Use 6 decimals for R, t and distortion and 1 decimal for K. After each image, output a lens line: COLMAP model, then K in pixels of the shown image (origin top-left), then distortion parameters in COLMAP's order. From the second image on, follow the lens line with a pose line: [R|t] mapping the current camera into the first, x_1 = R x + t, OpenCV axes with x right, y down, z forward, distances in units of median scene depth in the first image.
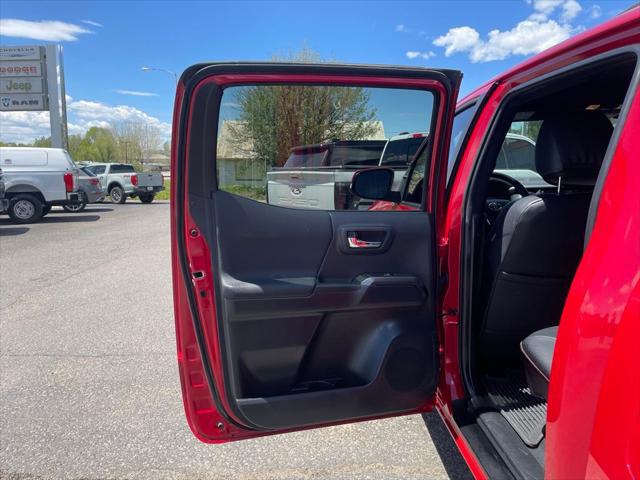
lens RADIAL K [[480.8, 0, 312.9], [0, 480.8, 236.4], [0, 0, 1]] dist [0.085652, -0.124292]
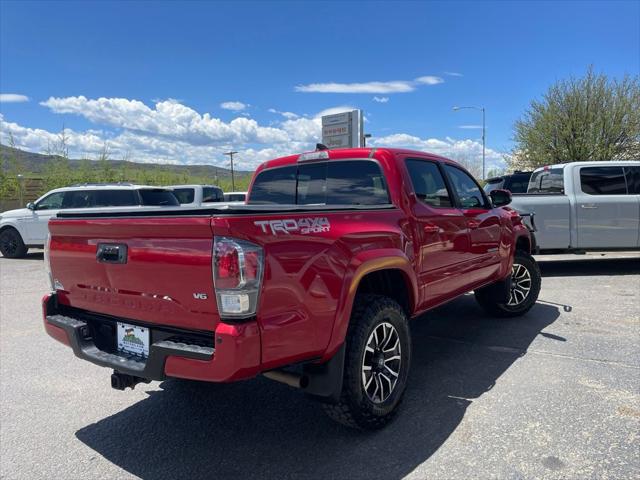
lens RADIAL K [[480.8, 0, 312.9], [0, 480.8, 236.4], [0, 0, 1]] dist [0.085652, -0.124292]
pose [[0.795793, 0.030493, -0.604800, 0.195691], [-0.066865, 0.997049, -0.037711, 0.018814], [0.601865, 0.070450, 0.795484, -0.124747]]
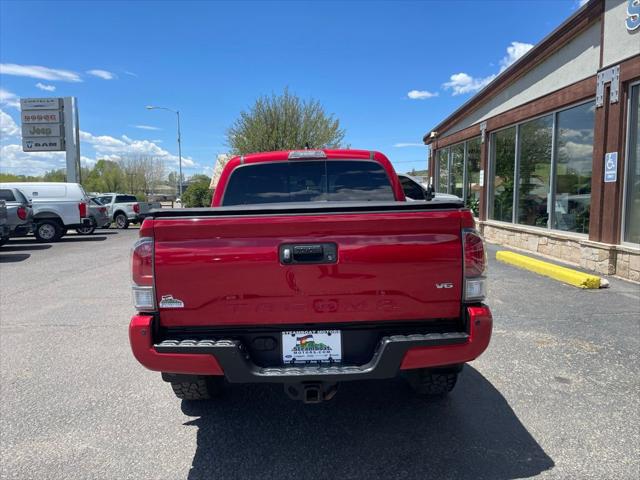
lens RADIAL K [[479.8, 0, 311.7], [0, 479.8, 239.8], [0, 0, 1]] dist [0.054229, -0.084358]
pose [[0.999930, -0.006809, -0.009656, 0.073189], [0.006298, 0.998629, -0.051972, 0.025075], [0.009996, 0.051908, 0.998602, -0.169515]]
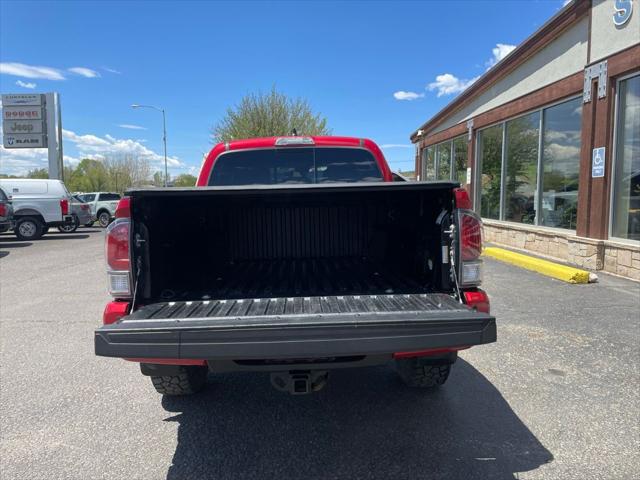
lens RADIAL K [[480.4, 0, 310.6], [0, 480.4, 237.9], [0, 0, 1]] dist [0.053021, -0.084115]
pose [[0.999859, -0.006162, 0.015610, 0.072752], [0.007040, 0.998358, -0.056845, 0.029372], [-0.015235, 0.056946, 0.998261, -0.162334]]
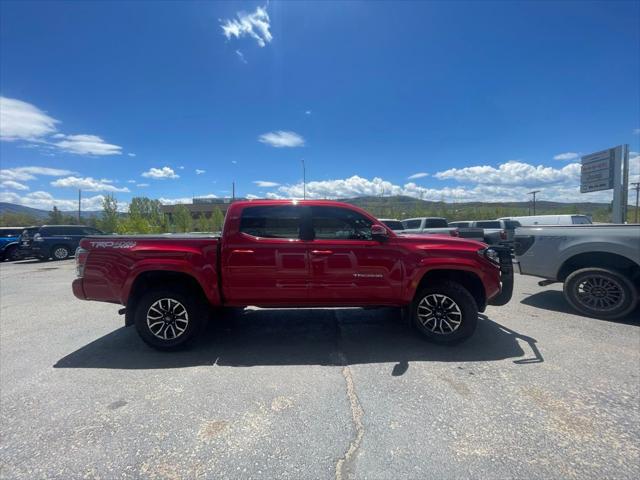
lens RADIAL K [[259.9, 0, 320.0], [0, 259.9, 240.0], [0, 0, 1]] dist [0.000101, 0.000058]
pose [[0.006055, 0.043900, -0.999018, 0.278189], [-0.129000, 0.990723, 0.042754, -0.015122], [0.991626, 0.128614, 0.011662, 0.099920]]
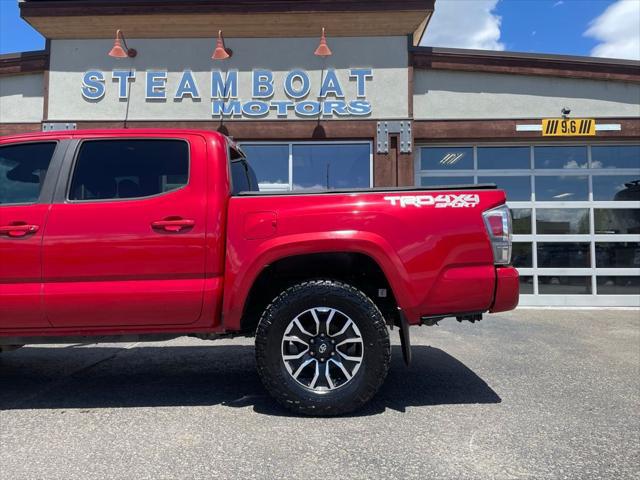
lens RADIAL K [[479.8, 0, 311.7], [0, 479.8, 239.8], [0, 0, 1]] dist [0.054229, -0.084358]
pose [[0.031700, 0.047917, 0.998348, -0.127235], [0.149002, 0.987462, -0.052125, 0.028064], [-0.988329, 0.150408, 0.024163, 0.012349]]
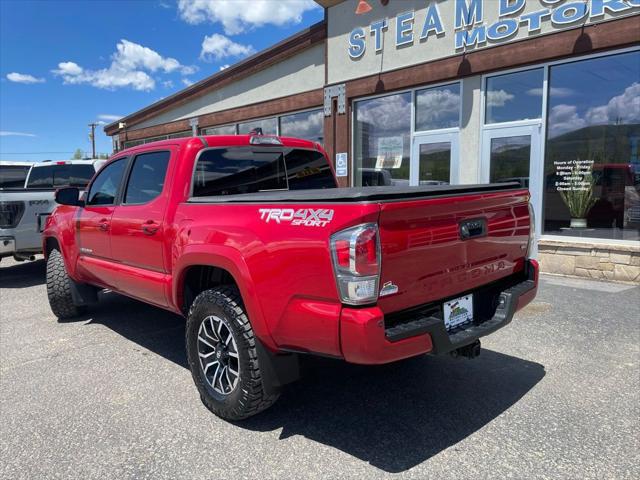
lens RADIAL K [[479.8, 0, 311.7], [0, 479.8, 239.8], [0, 0, 1]] dist [0.054229, -0.084358]
pose [[0.749365, -0.084541, 0.656738, -0.052595], [0.110867, 0.993834, 0.001432, 0.020138], [-0.652809, 0.071737, 0.754118, -0.123911]]
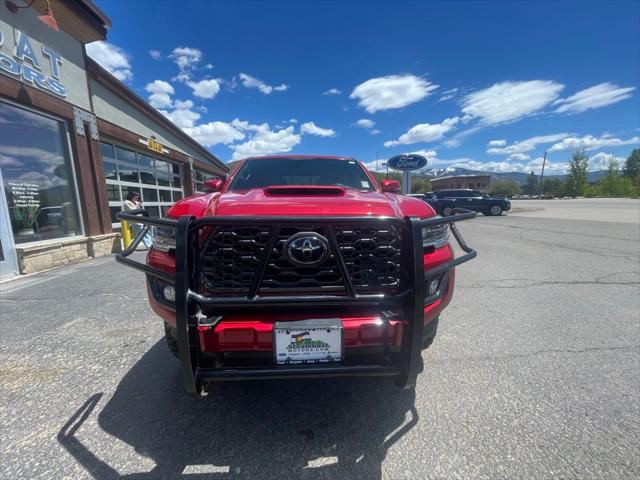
lens RADIAL K [[258.5, 0, 320.0], [0, 258.5, 240.0], [0, 0, 1]] dist [-0.017962, 0.000038]
pose [[-0.997605, 0.041660, -0.055215, 0.071382], [0.024416, 0.958984, 0.282406, -0.027235], [0.064715, 0.280381, -0.957705, 0.284763]]
